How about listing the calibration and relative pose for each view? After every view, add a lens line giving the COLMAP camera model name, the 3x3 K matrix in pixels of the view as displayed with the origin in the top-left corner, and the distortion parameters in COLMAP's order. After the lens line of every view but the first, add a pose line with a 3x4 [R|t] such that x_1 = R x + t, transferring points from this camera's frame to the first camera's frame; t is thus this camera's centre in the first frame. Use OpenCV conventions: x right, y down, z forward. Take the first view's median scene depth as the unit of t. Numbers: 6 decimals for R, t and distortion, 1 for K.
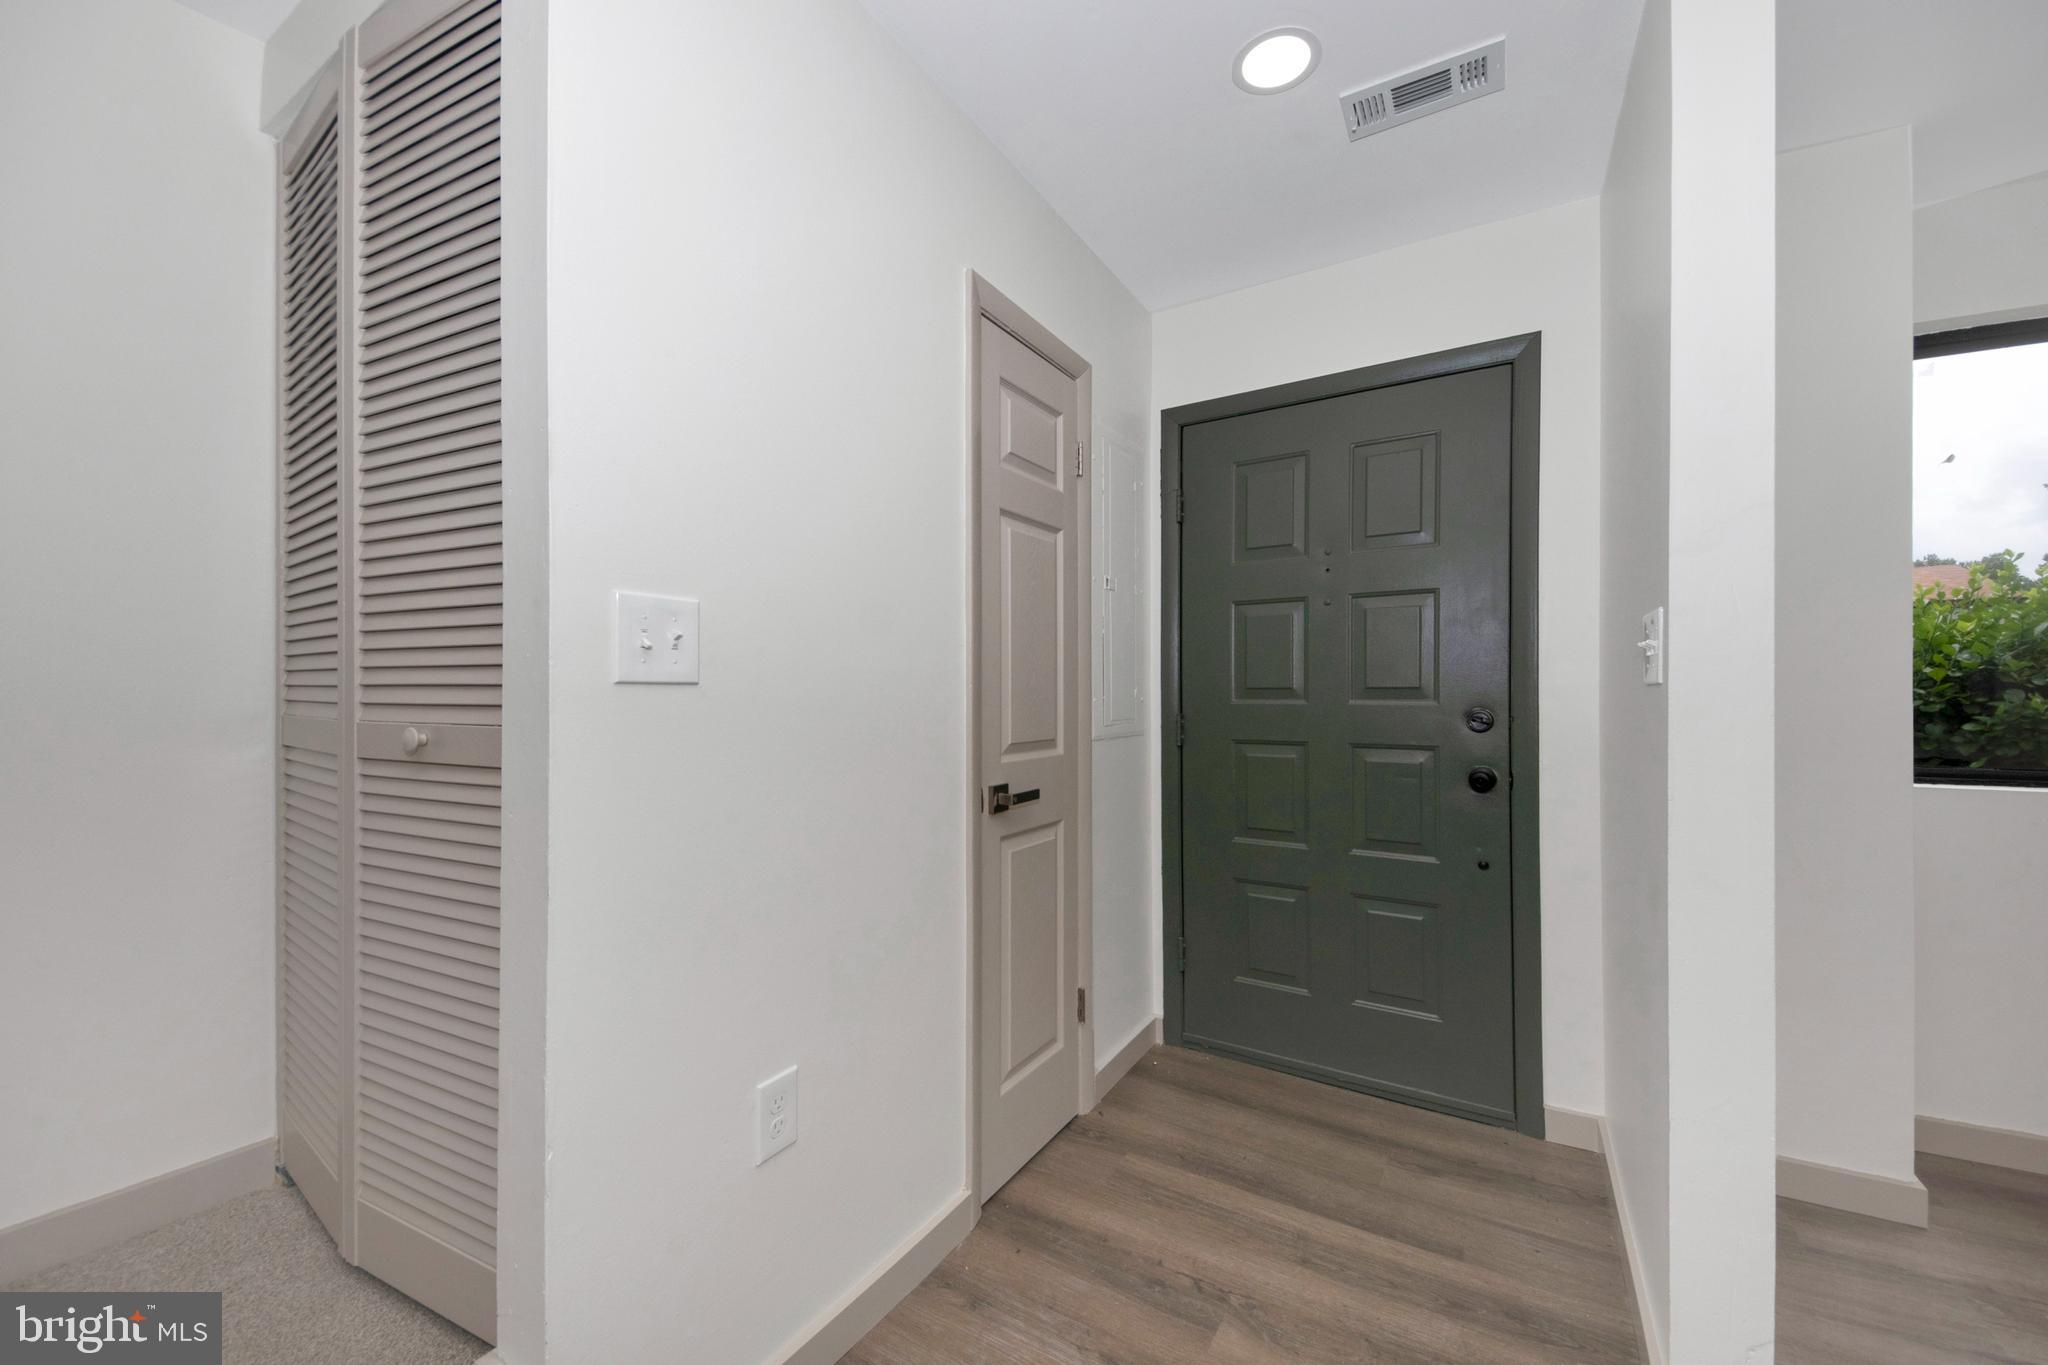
lens RADIAL K [[778.8, 0, 1024.0], [0, 778.8, 682.5], [0, 0, 1]] dist [0.051993, -0.033477]
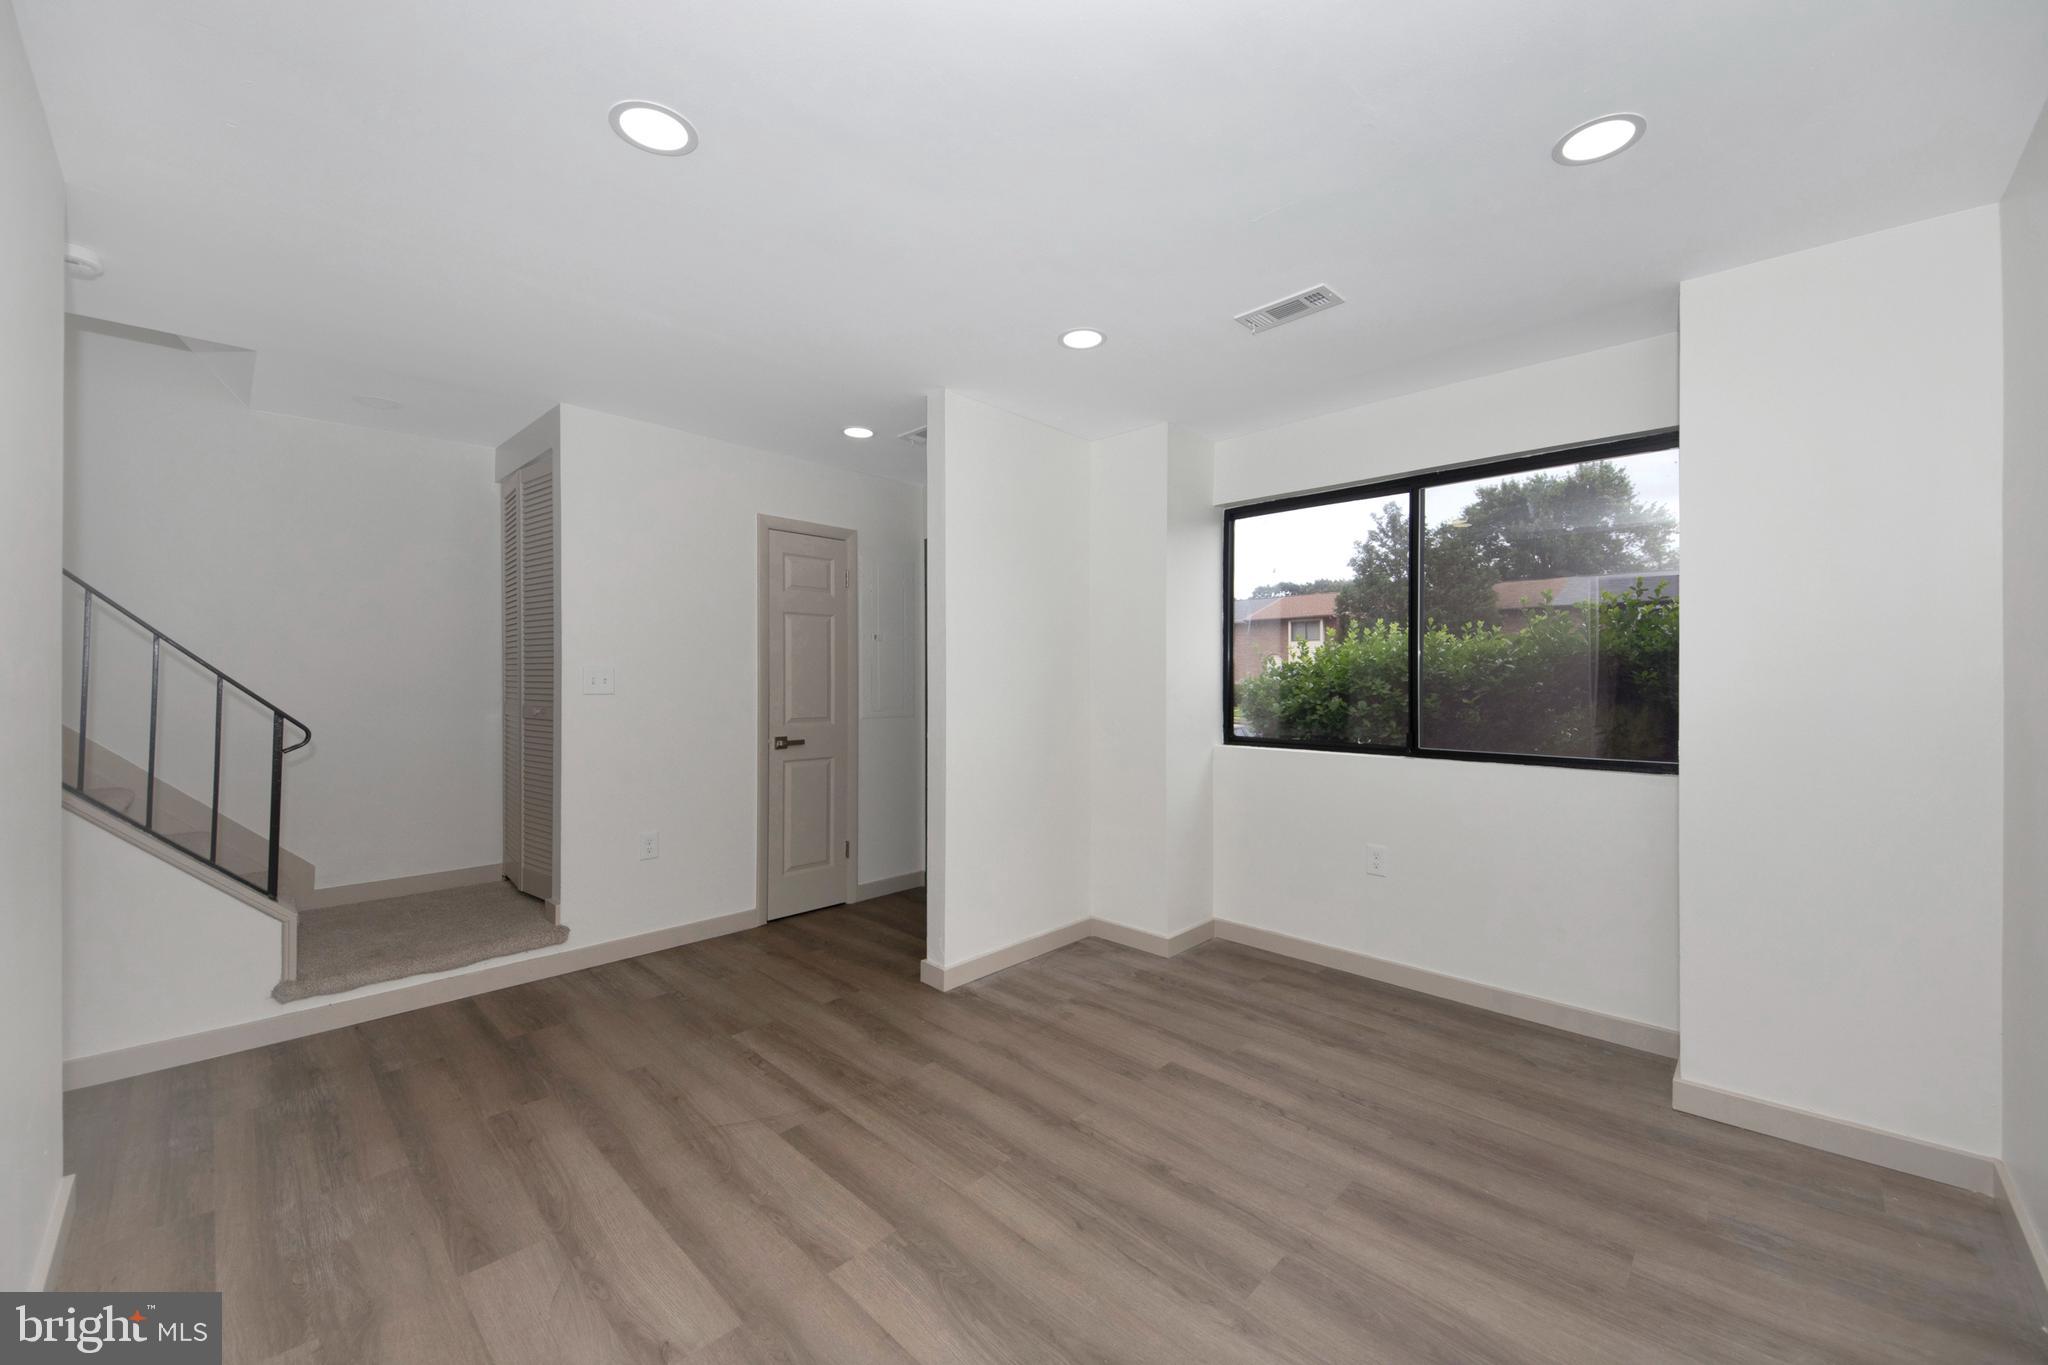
lens RADIAL K [[783.5, 0, 1038.8], [0, 783.5, 683.1], [0, 0, 1]] dist [0.058811, -0.035639]
pose [[0.974509, 0.007661, -0.224219, 1.127850], [-0.004699, 0.999895, 0.013741, -0.053031], [0.224301, -0.012337, 0.974442, -0.969682]]
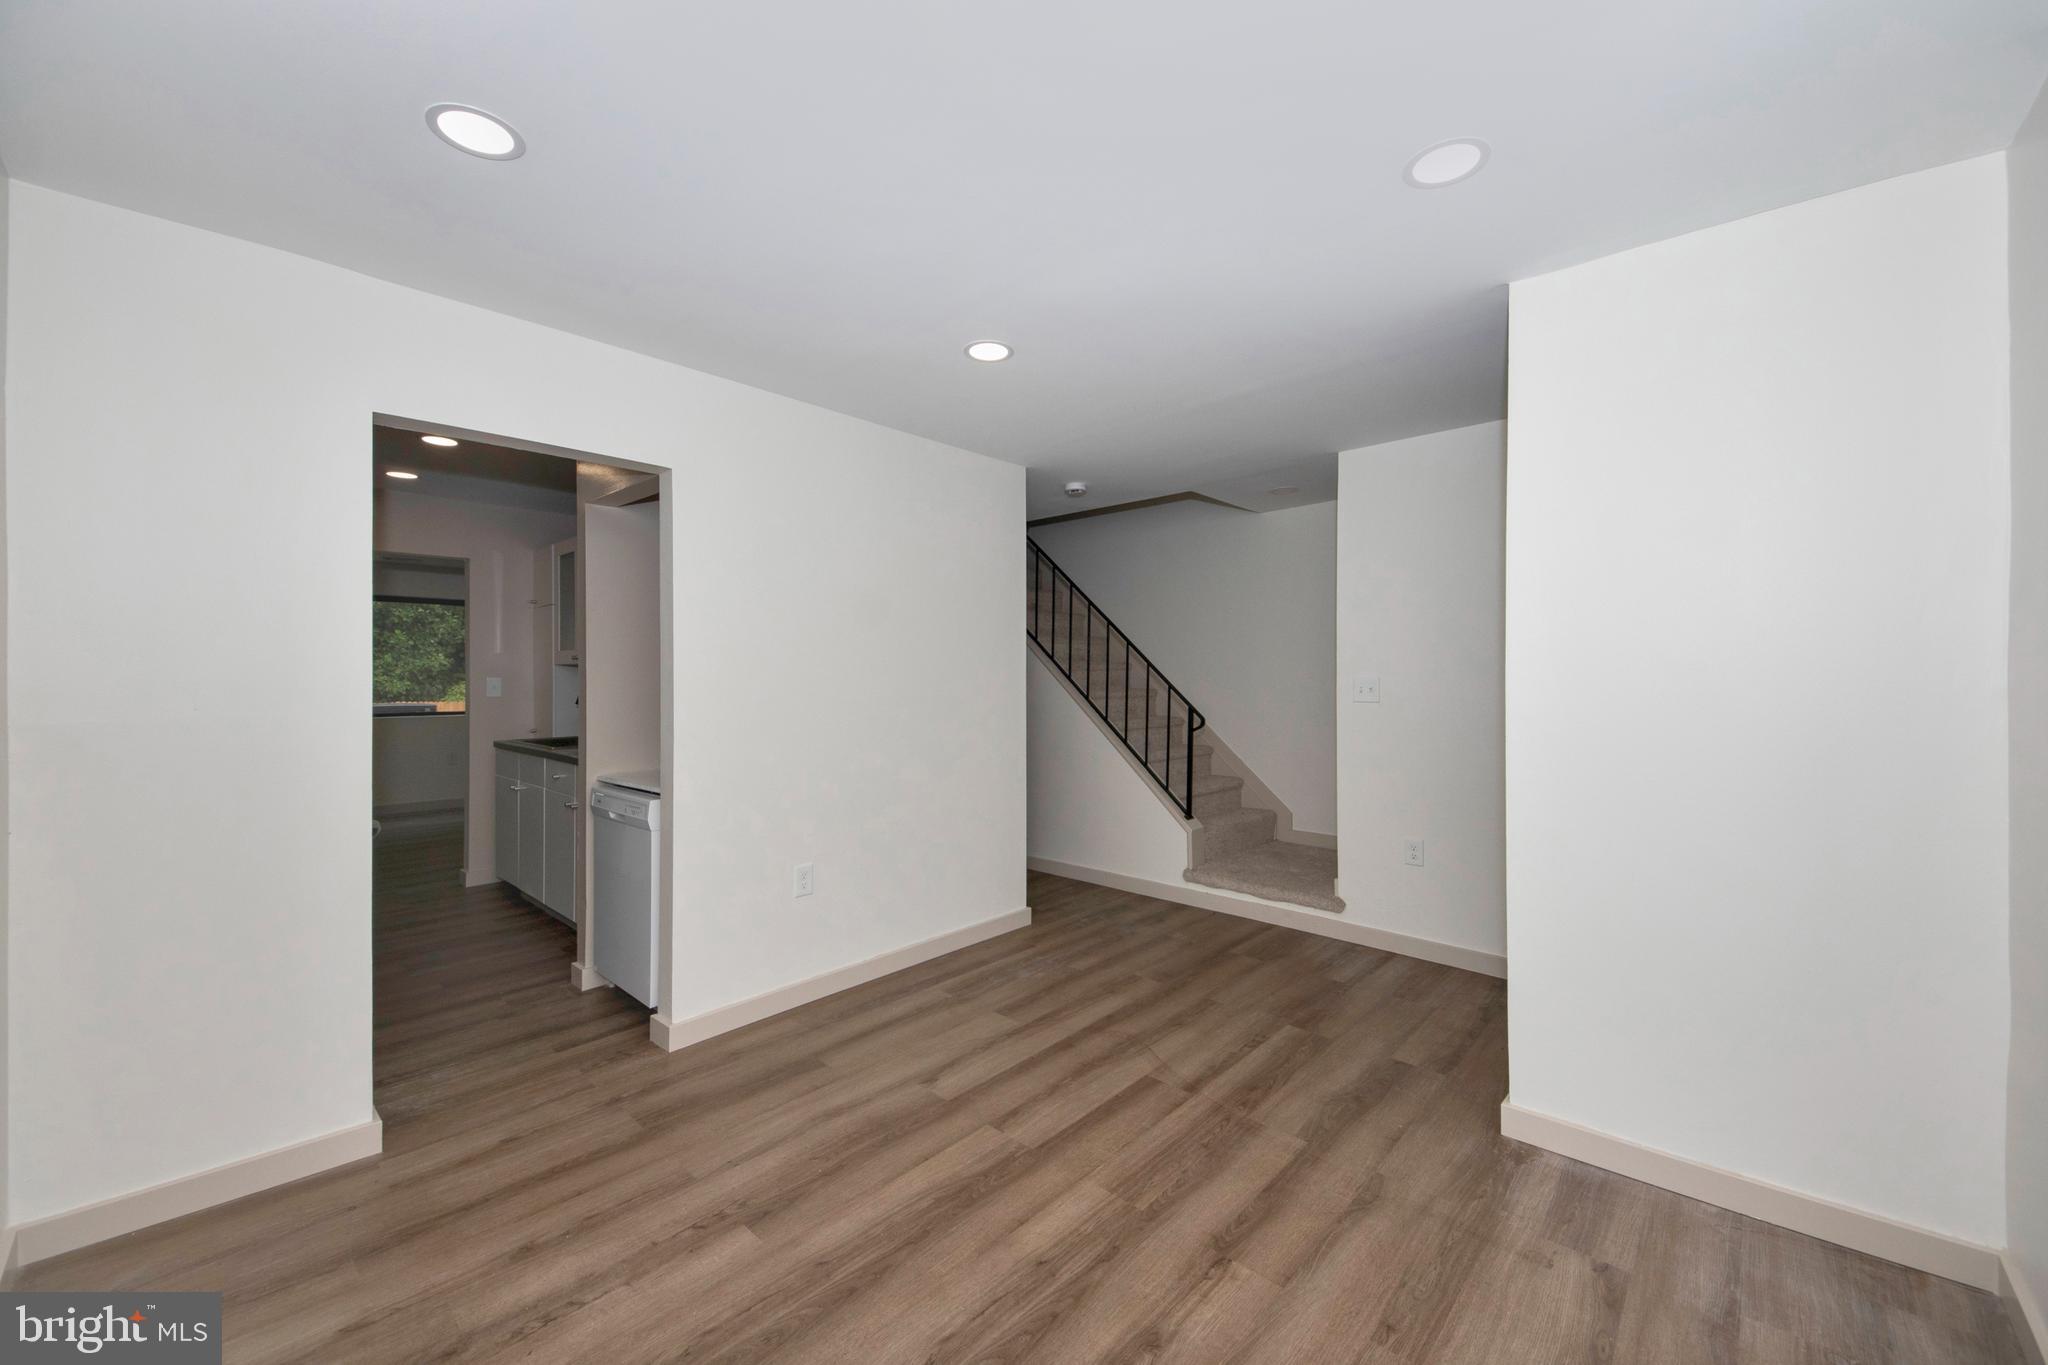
lens RADIAL K [[778.8, 0, 1024.0], [0, 778.8, 682.5], [0, 0, 1]] dist [0.051993, -0.033477]
pose [[-0.214027, 0.010168, -0.976775, 1.858749], [0.008197, 0.999929, 0.008613, -0.068605], [0.976793, -0.006163, -0.214095, 0.146429]]
